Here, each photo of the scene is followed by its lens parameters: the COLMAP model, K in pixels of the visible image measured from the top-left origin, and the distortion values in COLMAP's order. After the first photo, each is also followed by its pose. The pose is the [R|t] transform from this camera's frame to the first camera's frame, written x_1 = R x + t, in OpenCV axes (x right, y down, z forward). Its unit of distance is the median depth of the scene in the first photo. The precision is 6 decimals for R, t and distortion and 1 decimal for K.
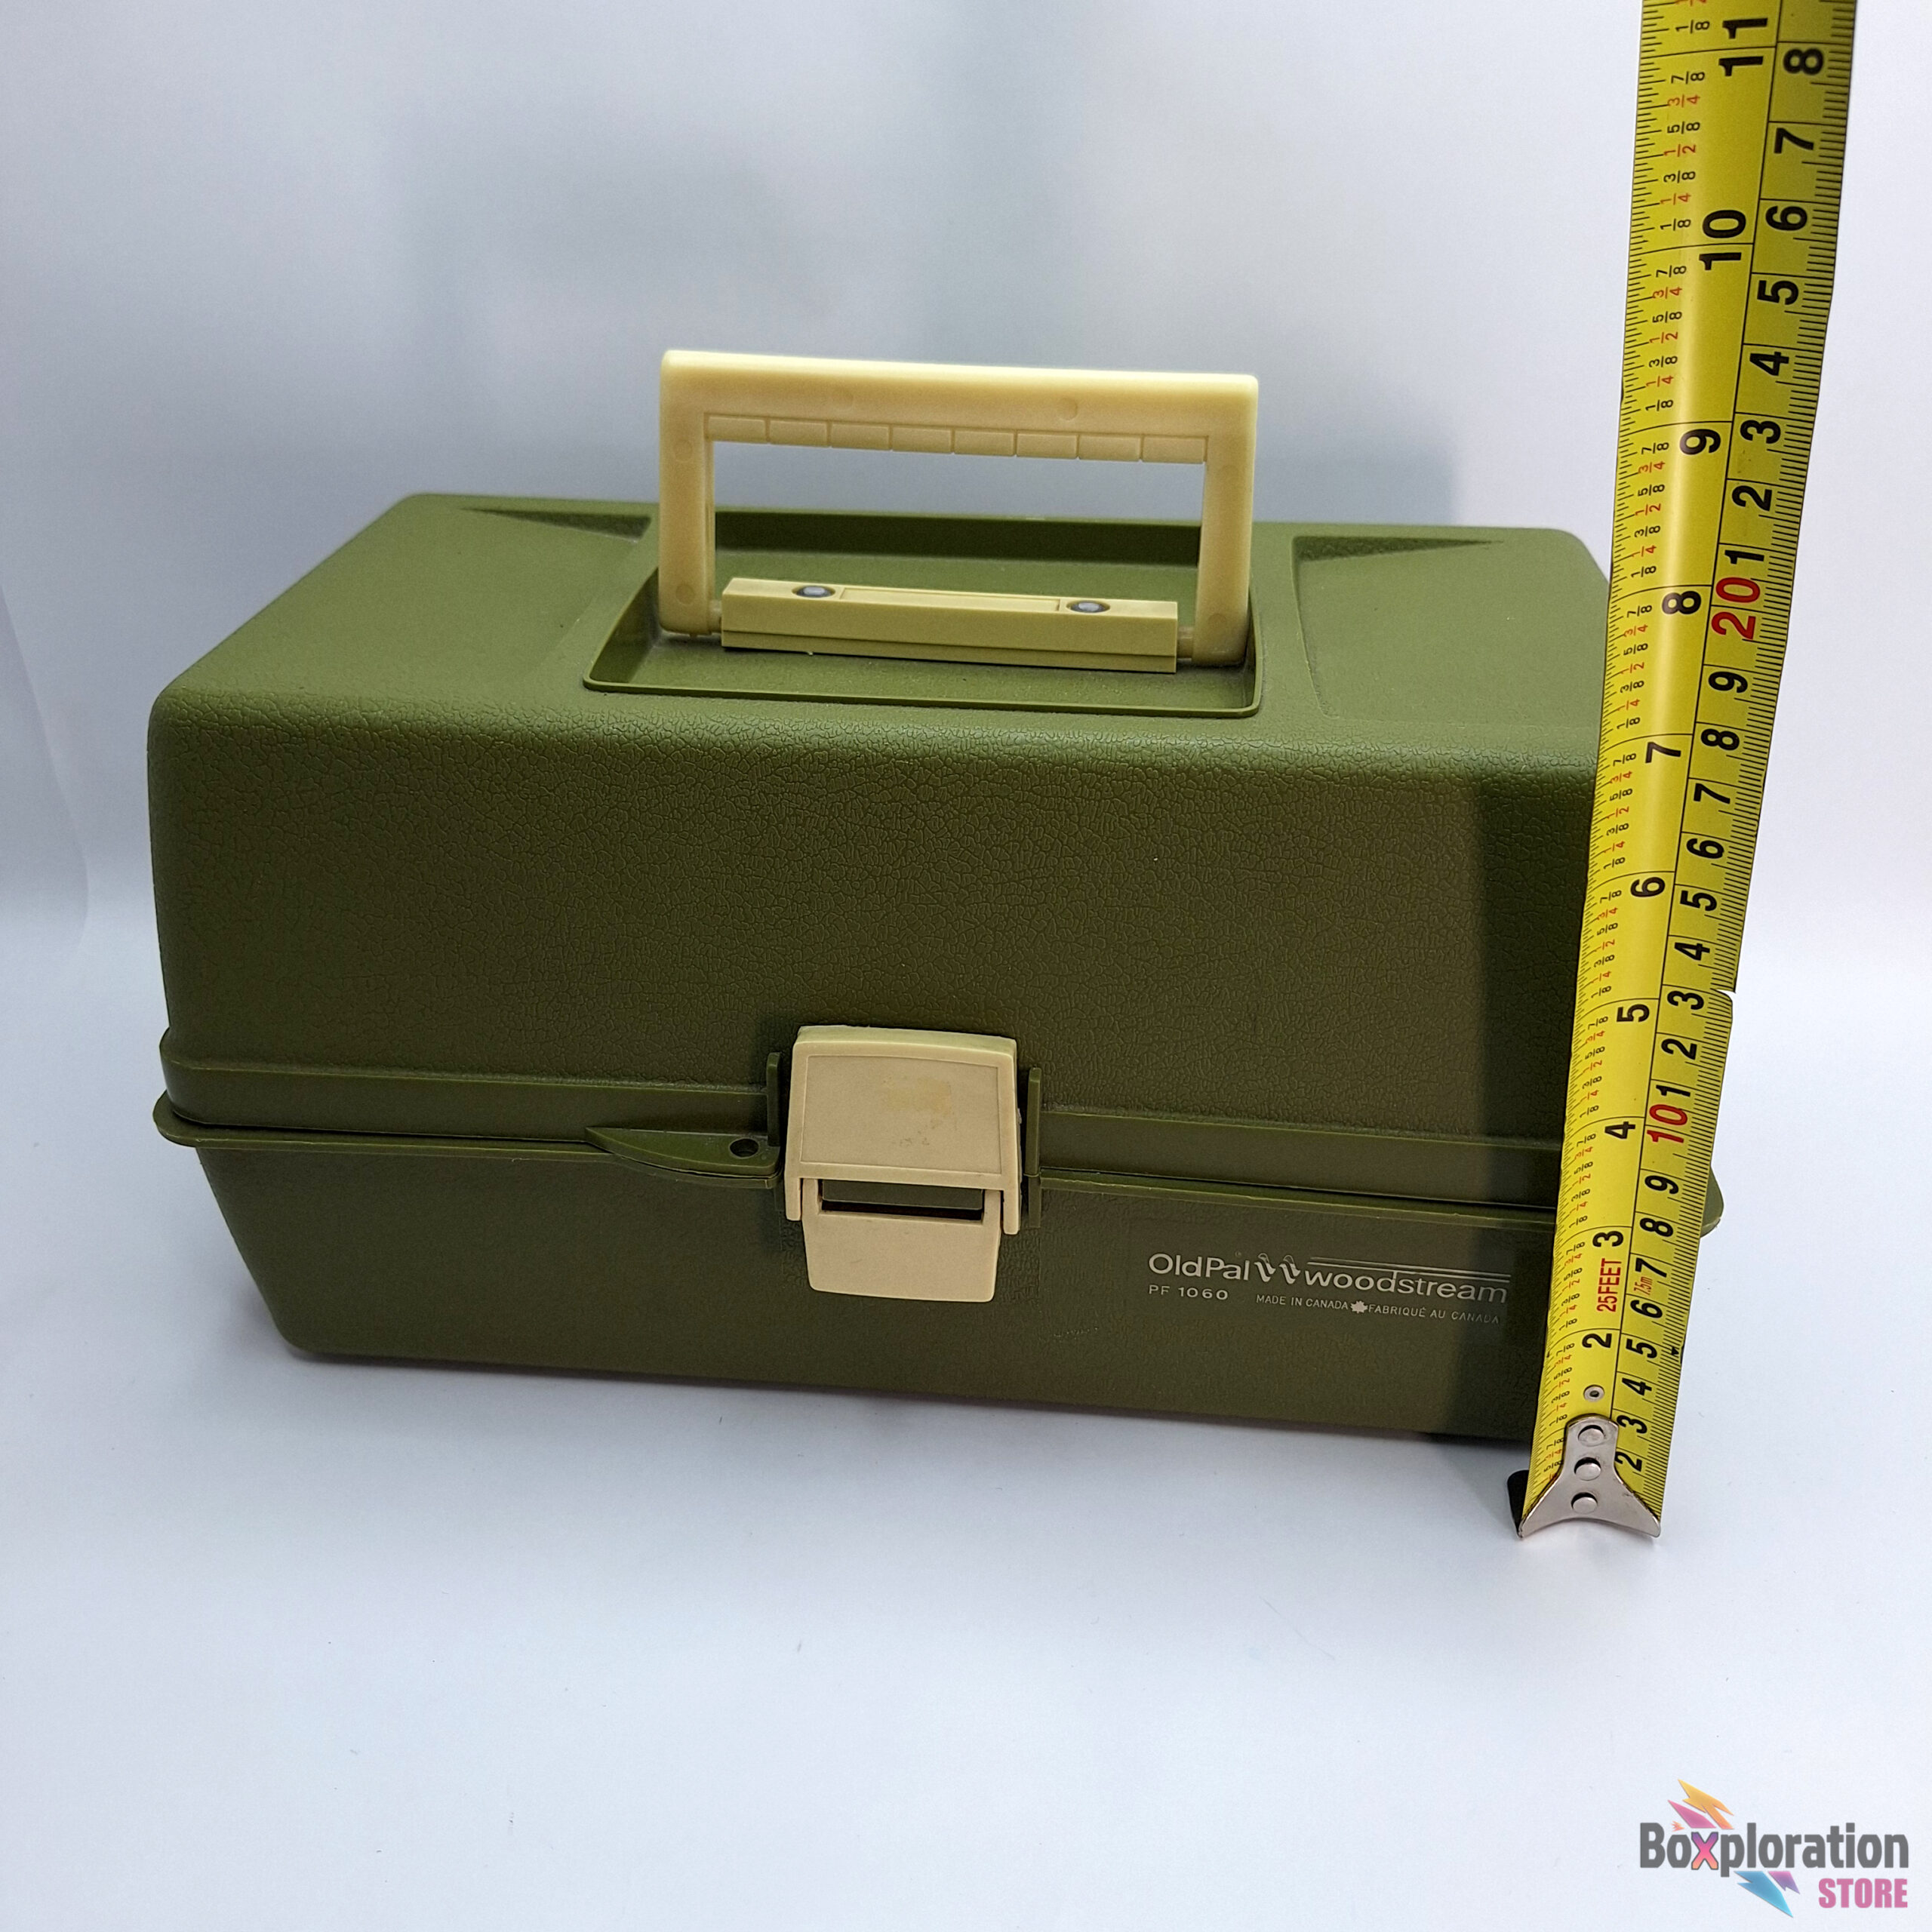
lens RADIAL K [[2046.4, 0, 966.0], [0, 2046.4, 966.0], [0, 0, 1]] dist [0.037585, -0.007871]
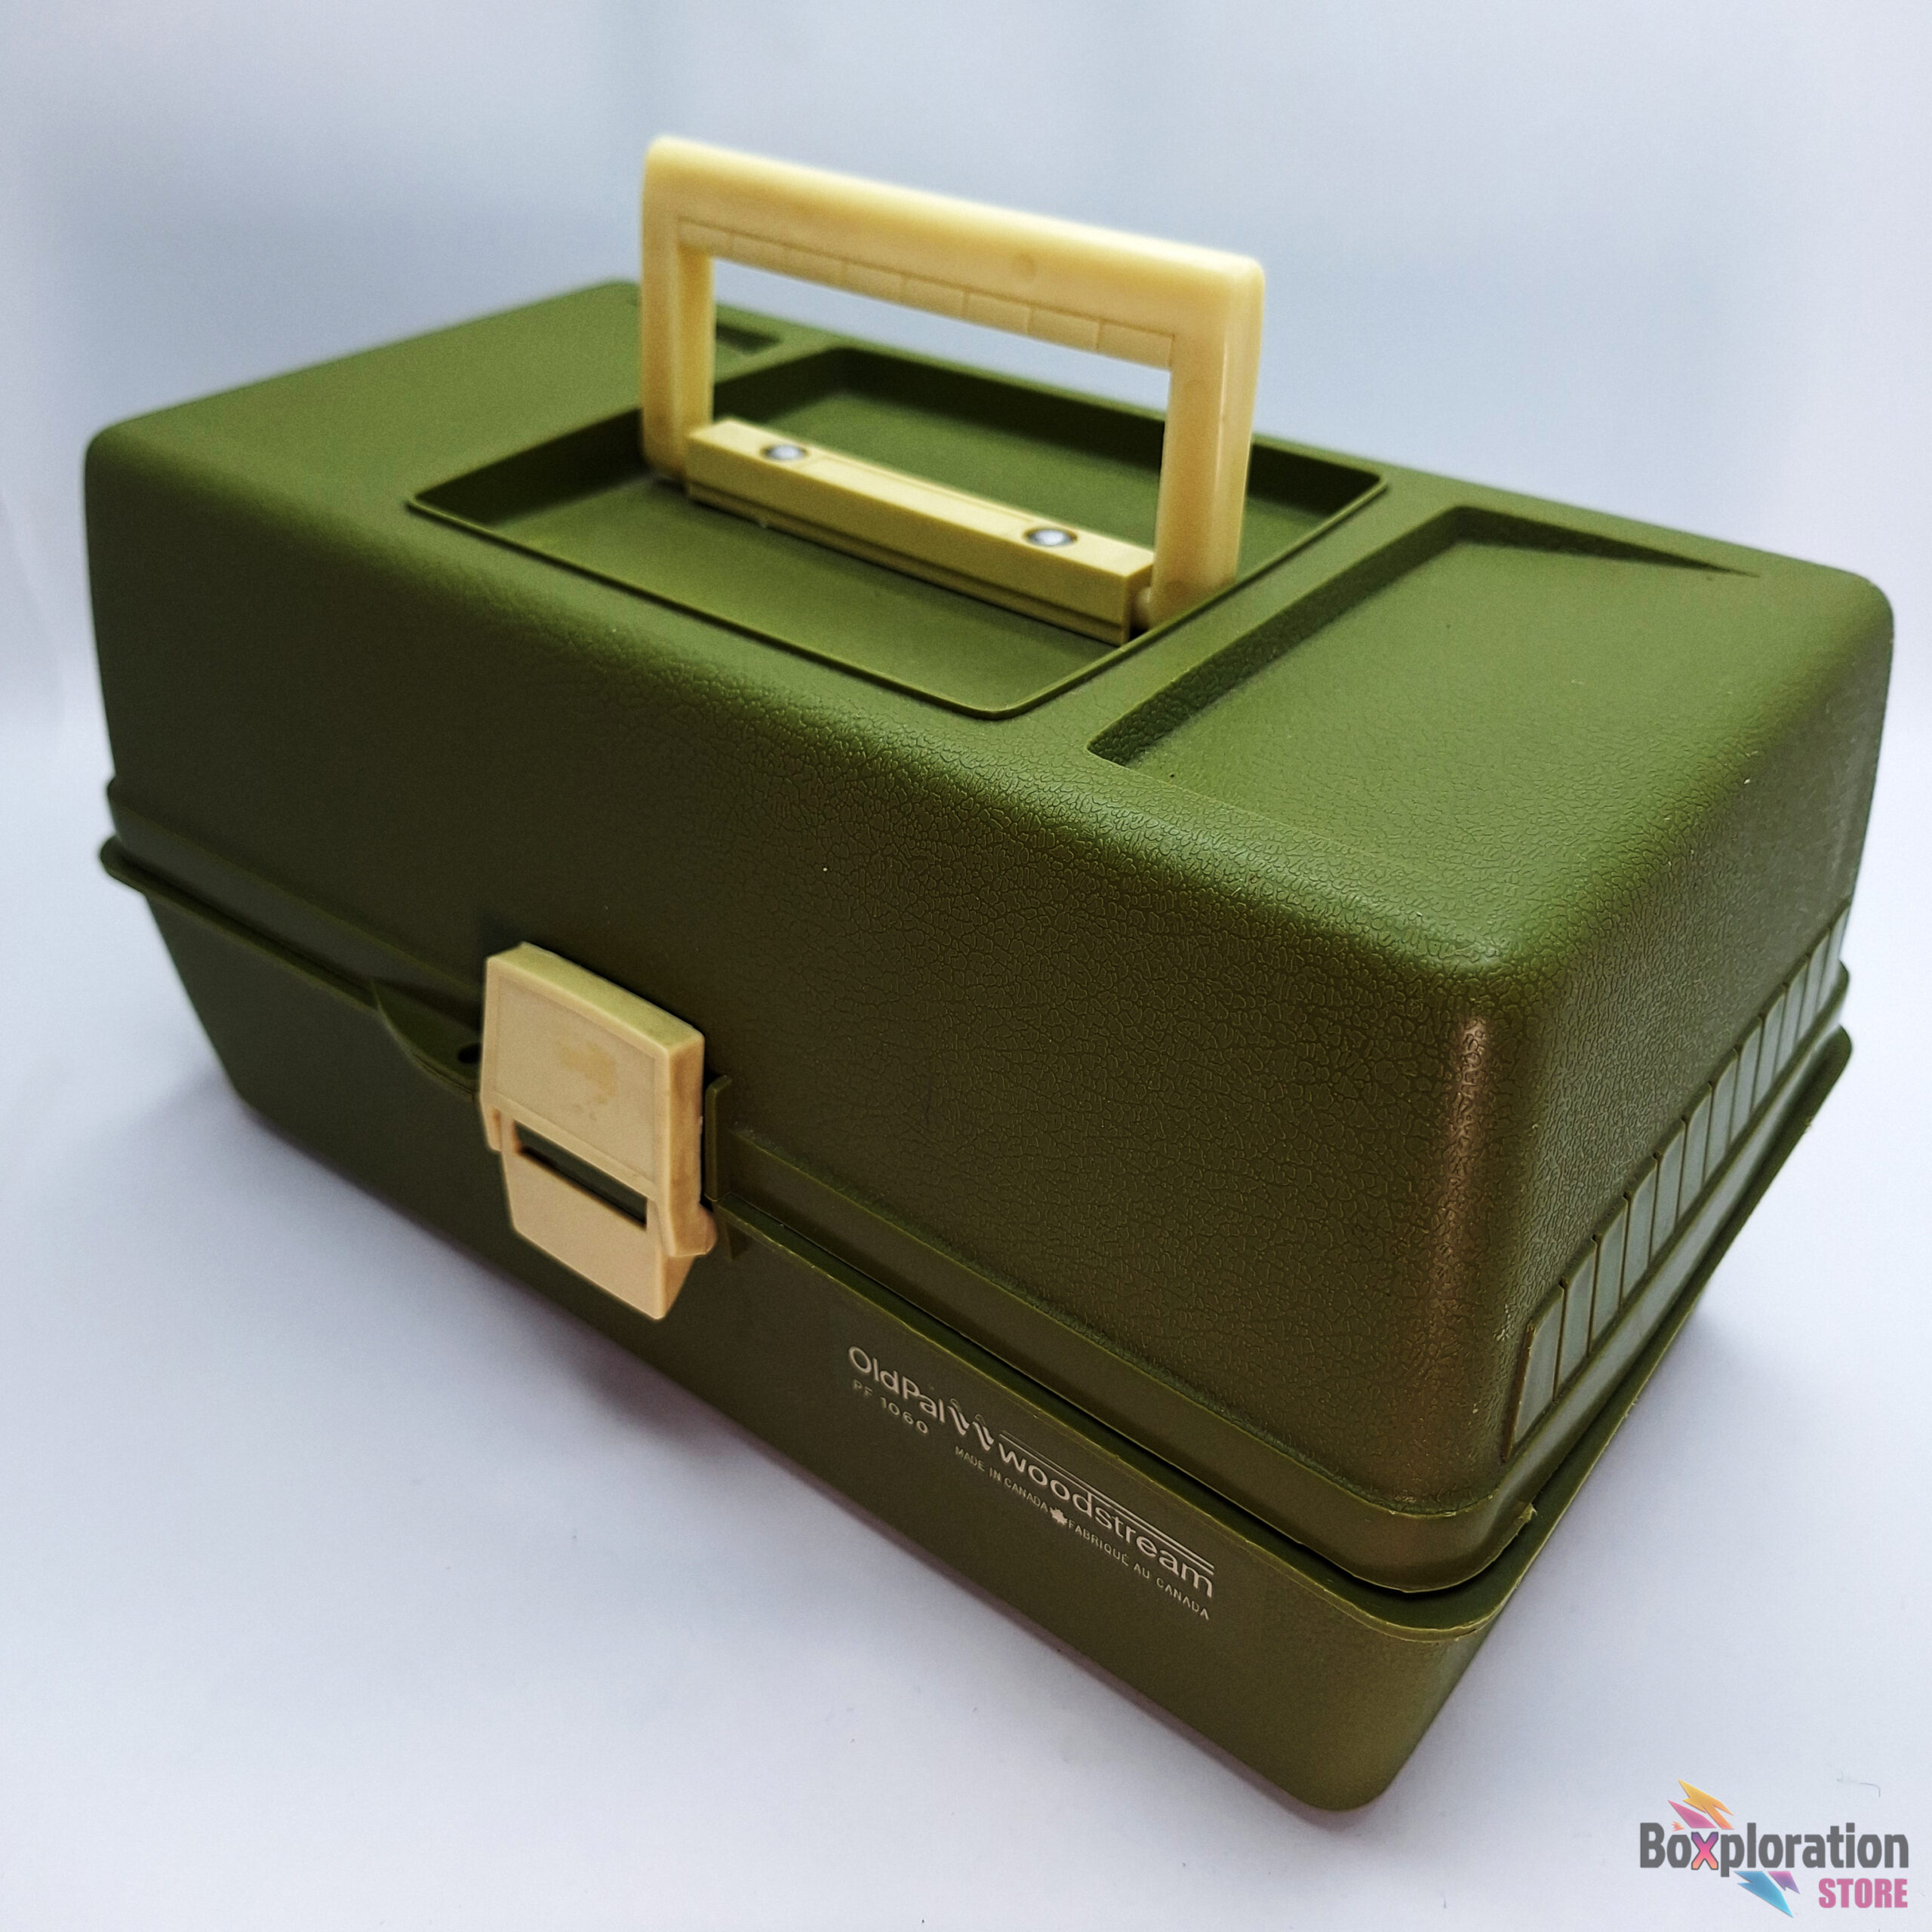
lens RADIAL K [[2012.7, 0, 912.8], [0, 2012.7, 972.8], [0, 0, 1]] dist [0.050868, 0.005663]
pose [[0.823670, 0.304345, -0.478479, 0.455793], [-0.263641, 0.952561, 0.152054, -0.128106], [0.502058, 0.000904, 0.864834, 0.335613]]
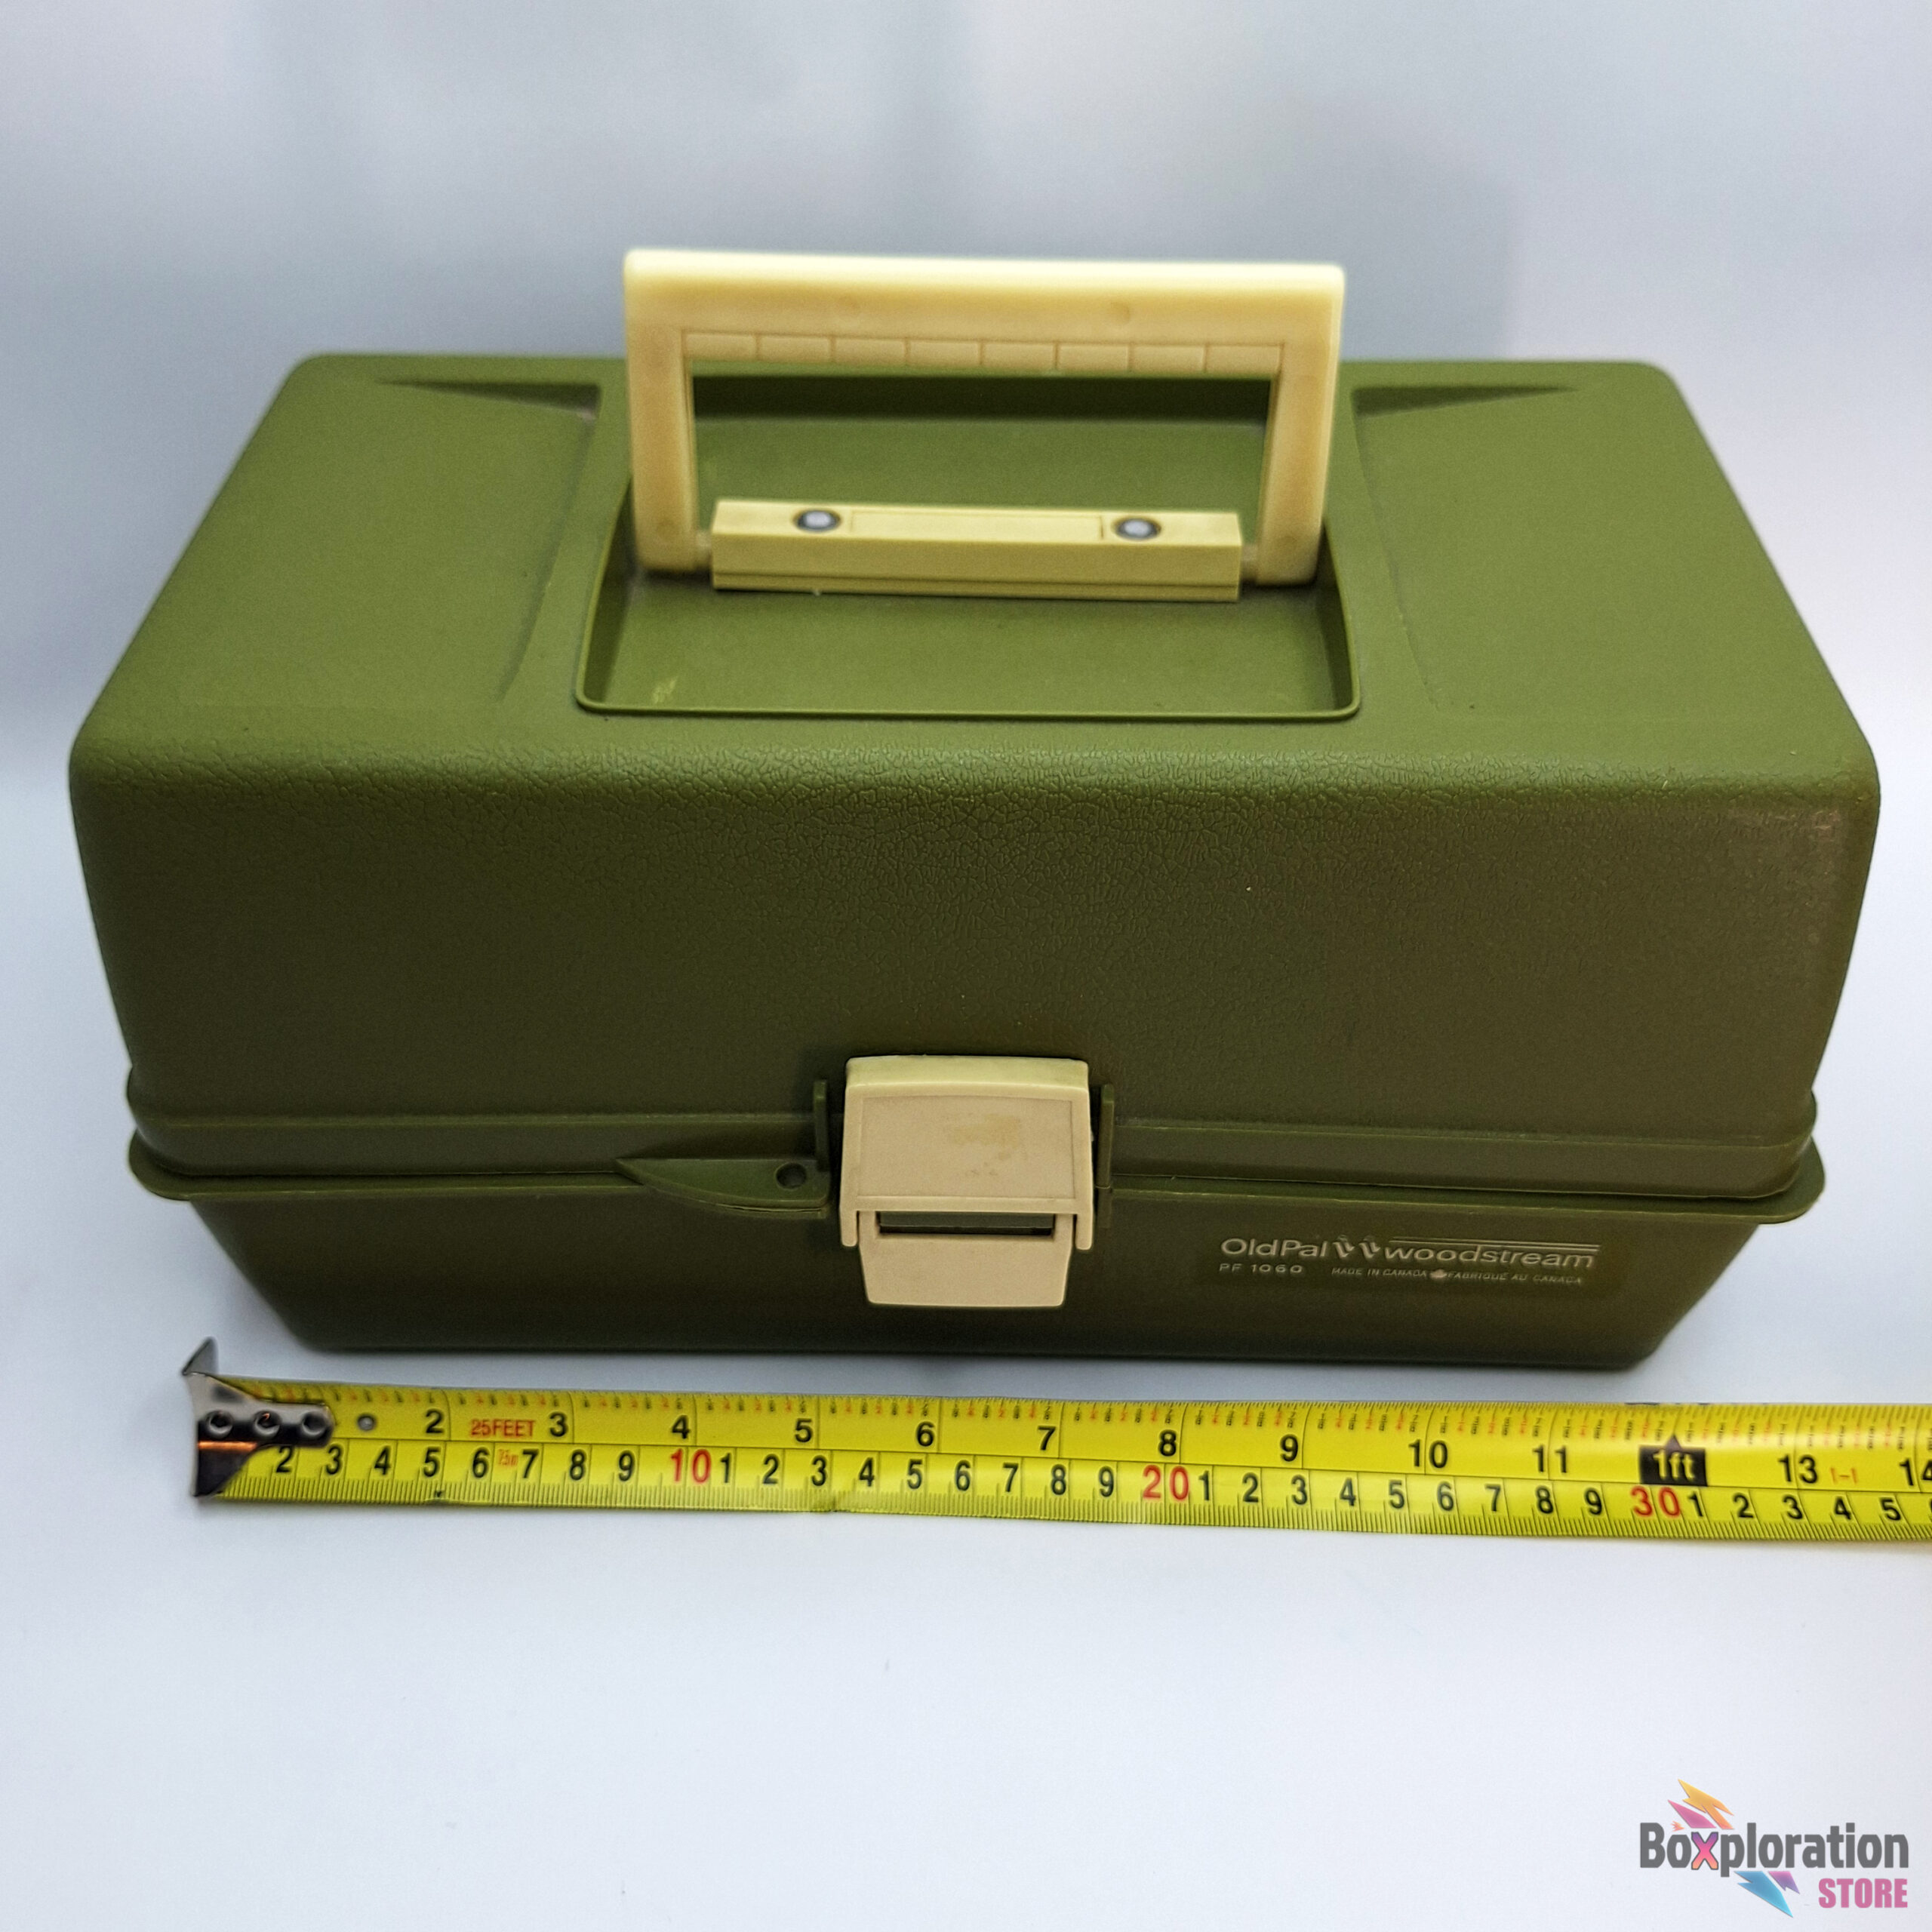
lens RADIAL K [[2046.4, 0, 966.0], [0, 2046.4, 966.0], [0, 0, 1]] dist [0.037585, -0.007871]
pose [[0.996867, -0.058075, 0.053691, -0.073769], [0.042823, 0.967054, 0.250945, -0.229610], [-0.066496, -0.247860, 0.966511, 0.127071]]
